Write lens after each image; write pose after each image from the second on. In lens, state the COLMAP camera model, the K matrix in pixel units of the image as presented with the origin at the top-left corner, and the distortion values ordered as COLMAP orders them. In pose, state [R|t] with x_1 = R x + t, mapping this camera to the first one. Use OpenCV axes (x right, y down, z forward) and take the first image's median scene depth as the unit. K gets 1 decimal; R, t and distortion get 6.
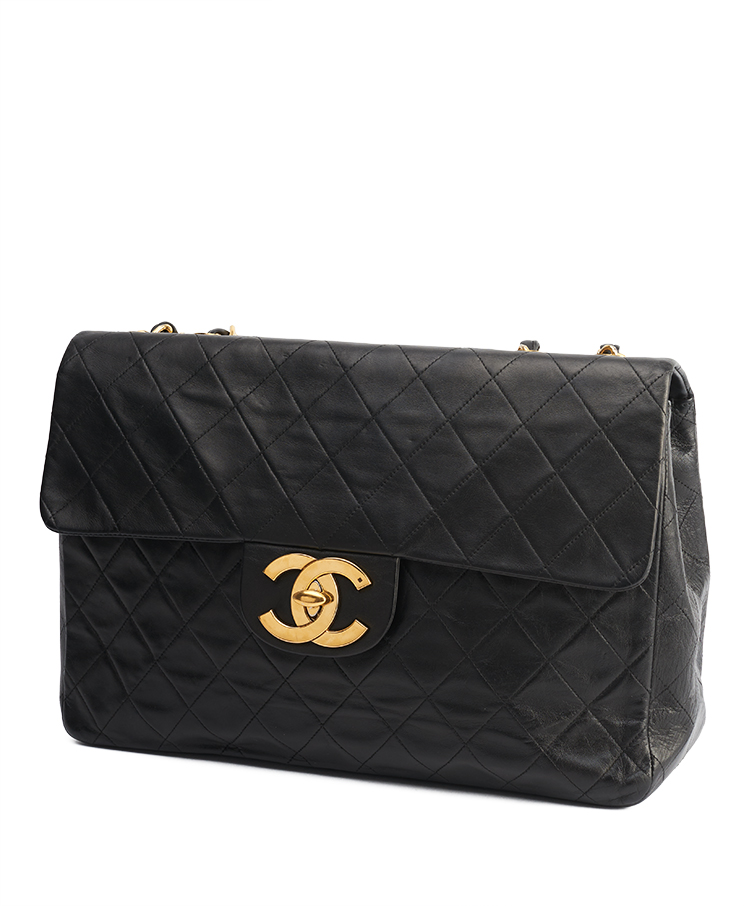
lens RADIAL K [[2227.8, 0, 372.0], [0, 2227.8, 453.0], [0, 0, 1]] dist [0.019924, 0.416928]
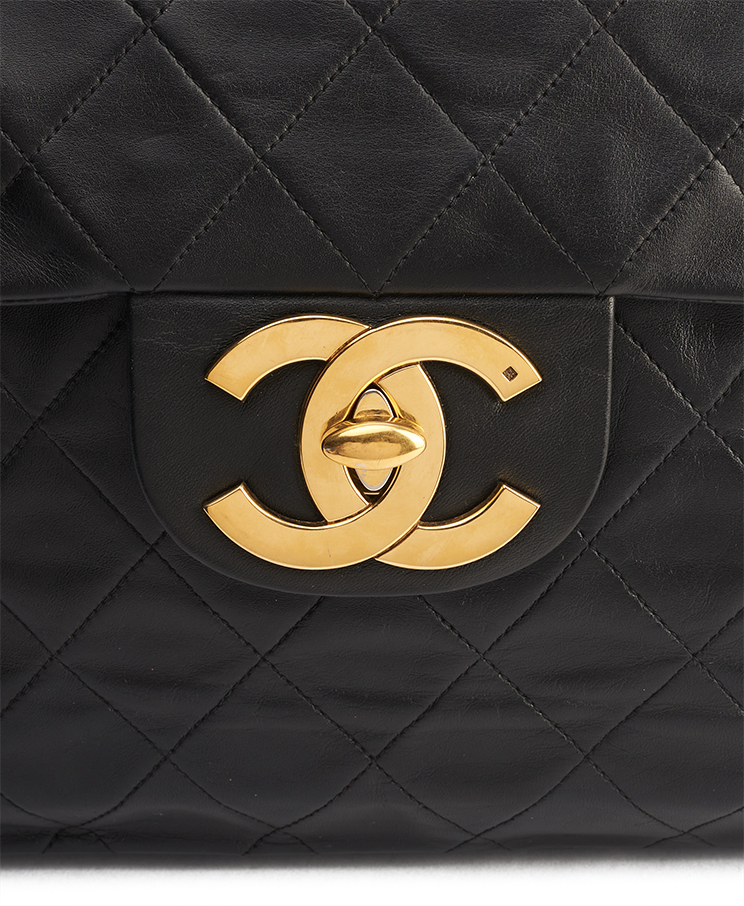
lens RADIAL K [[3116.9, 0, 372.0], [0, 3116.9, 453.0], [0, 0, 1]] dist [-0.071770, -1.397473]
pose [[0.924458, -0.155403, 0.348178, -0.190157], [0.071143, 0.967438, 0.242904, -0.048845], [-0.374589, -0.199784, 0.905411, 0.549427]]
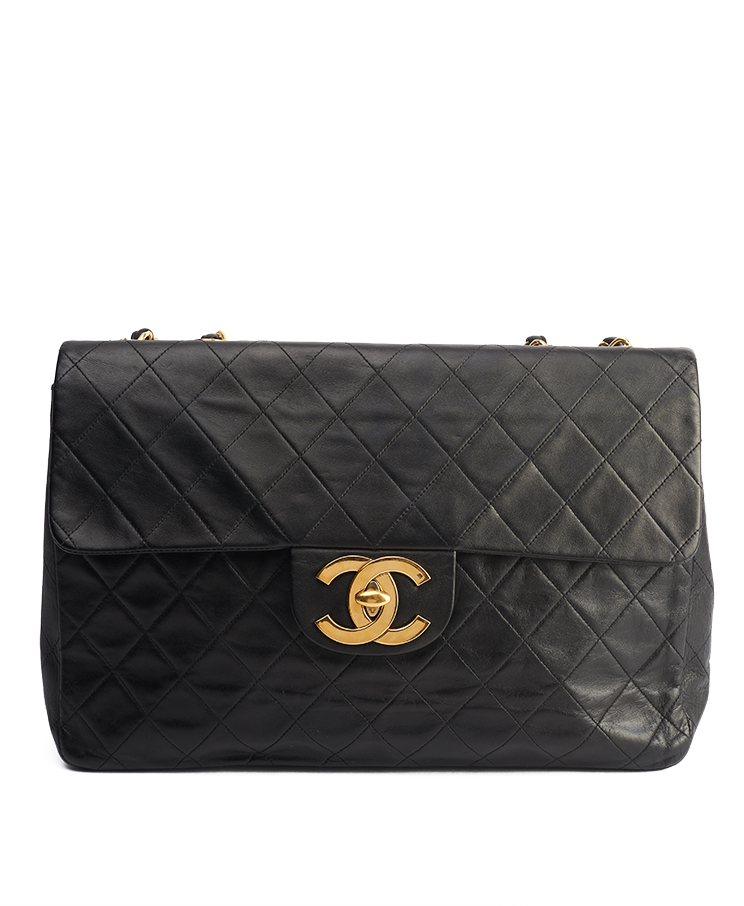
lens RADIAL K [[2227.8, 0, 372.0], [0, 2227.8, 453.0], [0, 0, 1]] dist [0.019924, 0.416928]
pose [[0.920884, -0.058000, 0.385497, -0.401471], [0.052306, 0.998312, 0.025252, -0.025461], [-0.386311, -0.003091, 0.922363, 0.069711]]
